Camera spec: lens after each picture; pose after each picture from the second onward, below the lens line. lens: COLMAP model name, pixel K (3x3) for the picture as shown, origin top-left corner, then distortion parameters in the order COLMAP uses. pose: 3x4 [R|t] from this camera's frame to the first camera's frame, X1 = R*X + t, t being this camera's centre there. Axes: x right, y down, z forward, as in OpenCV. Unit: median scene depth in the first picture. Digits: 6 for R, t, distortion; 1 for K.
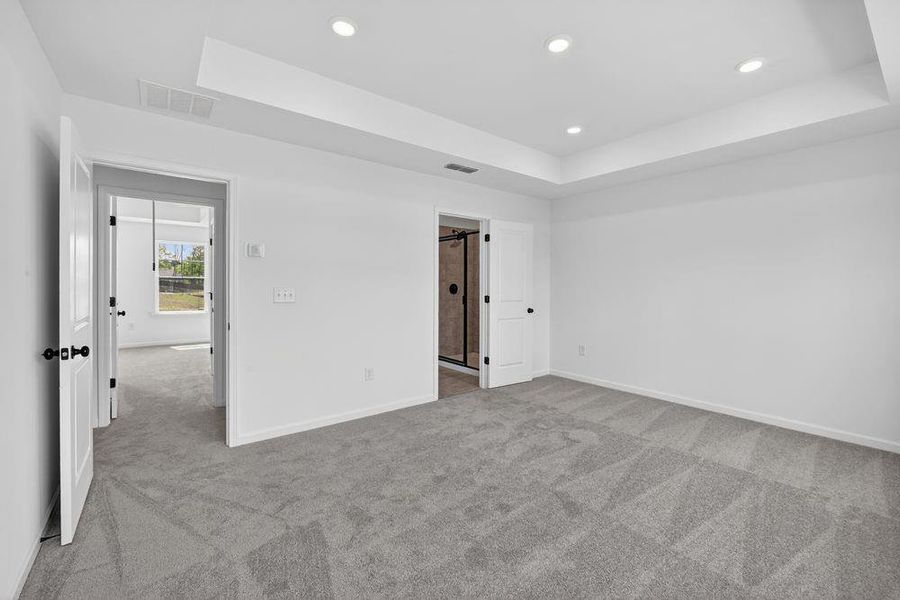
lens RADIAL K [[381.4, 0, 457.2], [0, 381.4, 285.2], [0, 0, 1]] dist [-0.000697, 0.000240]
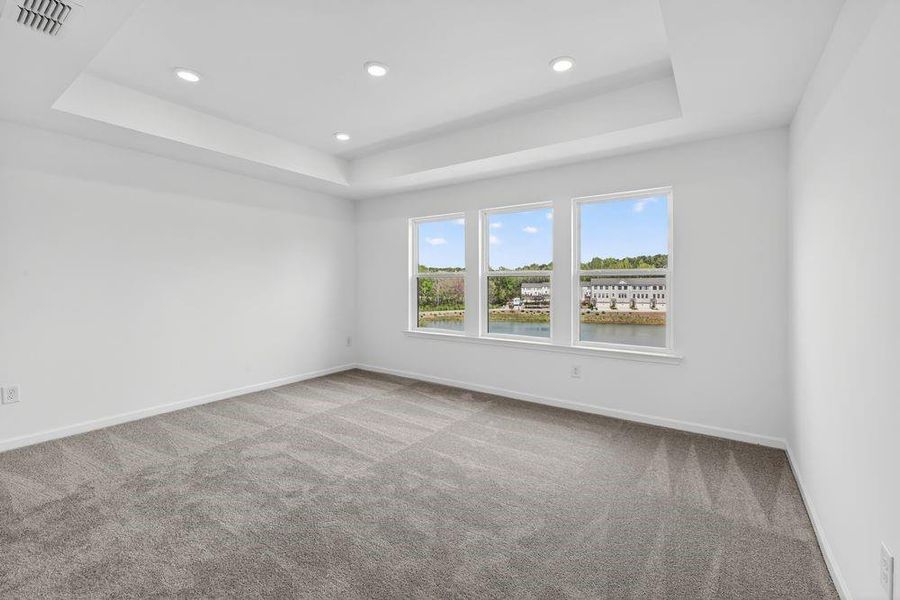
lens RADIAL K [[381.4, 0, 457.2], [0, 381.4, 285.2], [0, 0, 1]] dist [-0.000697, 0.000240]
pose [[-0.288584, -0.011503, 0.957386, -0.669859], [0.001641, 0.999920, 0.012508, -0.003633], [-0.957453, 0.005181, -0.288542, 0.830570]]
